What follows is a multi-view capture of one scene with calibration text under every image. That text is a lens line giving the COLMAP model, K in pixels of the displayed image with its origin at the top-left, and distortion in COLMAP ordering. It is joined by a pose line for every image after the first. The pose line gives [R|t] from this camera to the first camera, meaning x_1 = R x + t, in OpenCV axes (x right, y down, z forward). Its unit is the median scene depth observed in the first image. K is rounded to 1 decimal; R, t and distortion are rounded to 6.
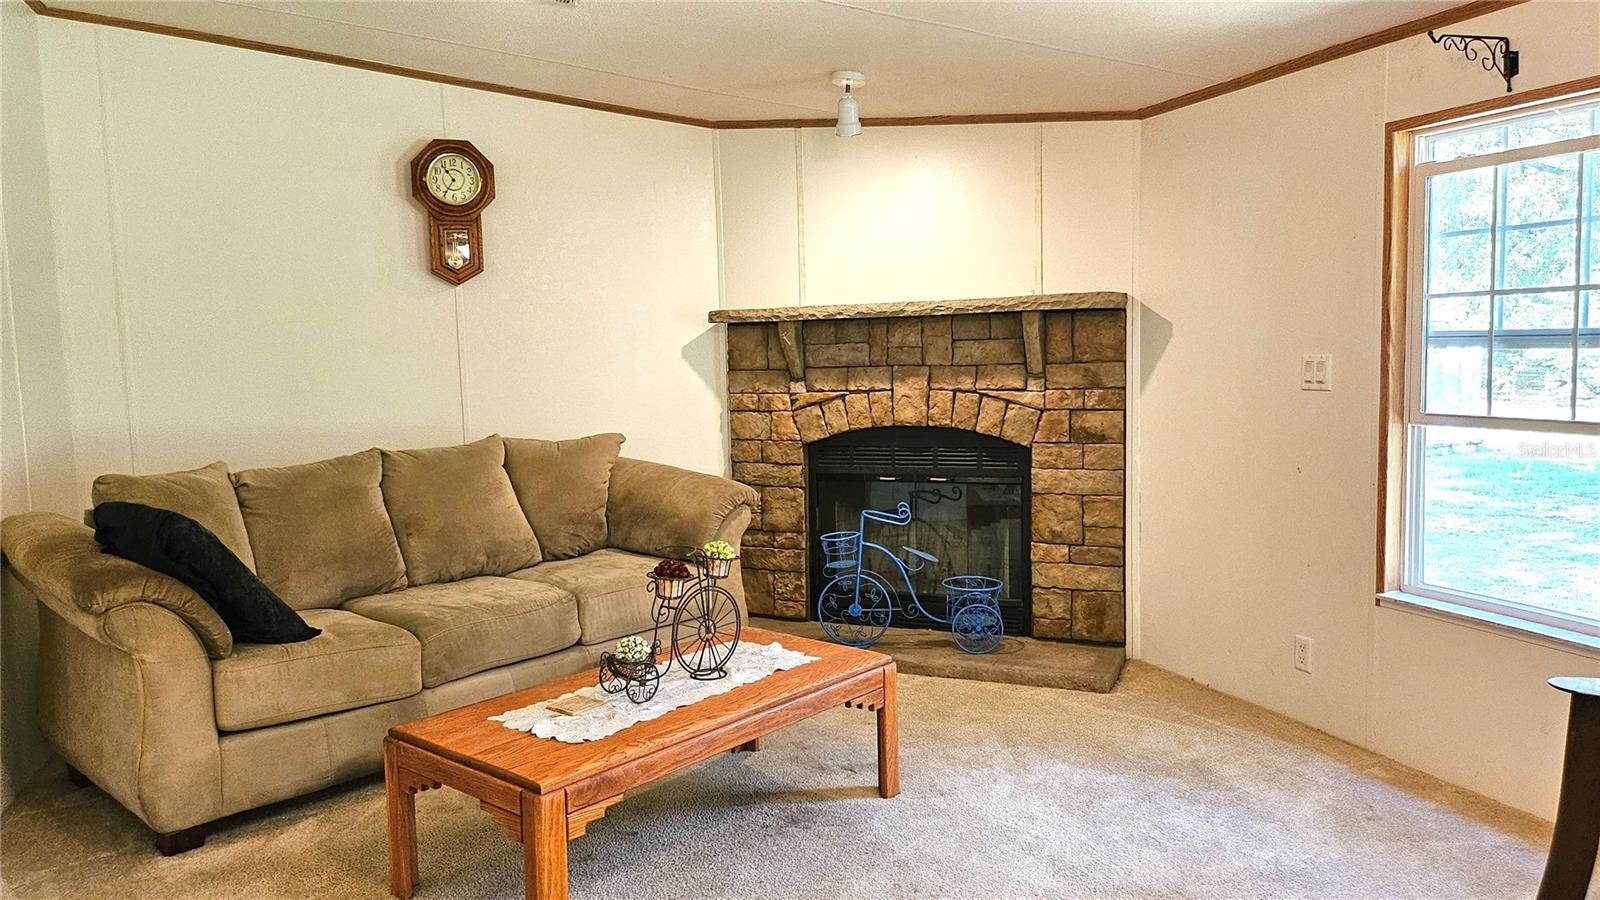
lens RADIAL K [[1136.7, 0, 800.0], [0, 1136.7, 450.0], [0, 0, 1]] dist [0.049323, -0.077999]
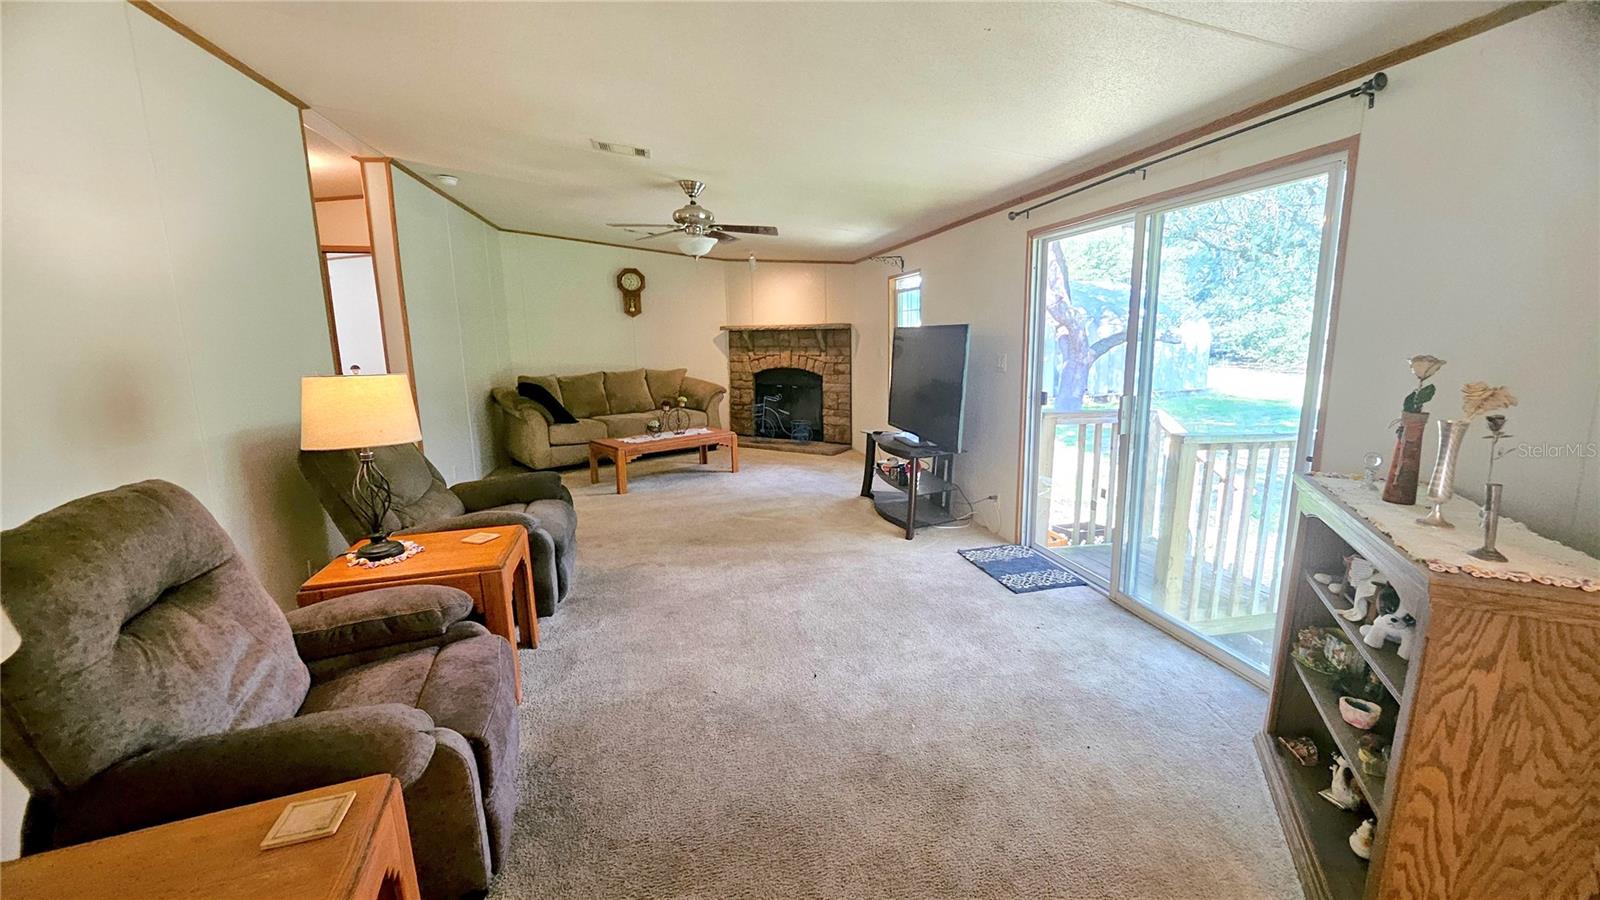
lens RADIAL K [[642.2, 0, 832.0], [0, 642.2, 436.5], [0, 0, 1]] dist [-0.000224, 0.000278]
pose [[0.994425, 0.028952, -0.101397, 0.397764], [-0.021321, 0.996914, 0.075547, 0.027383], [0.103271, -0.072964, 0.991973, -0.632259]]
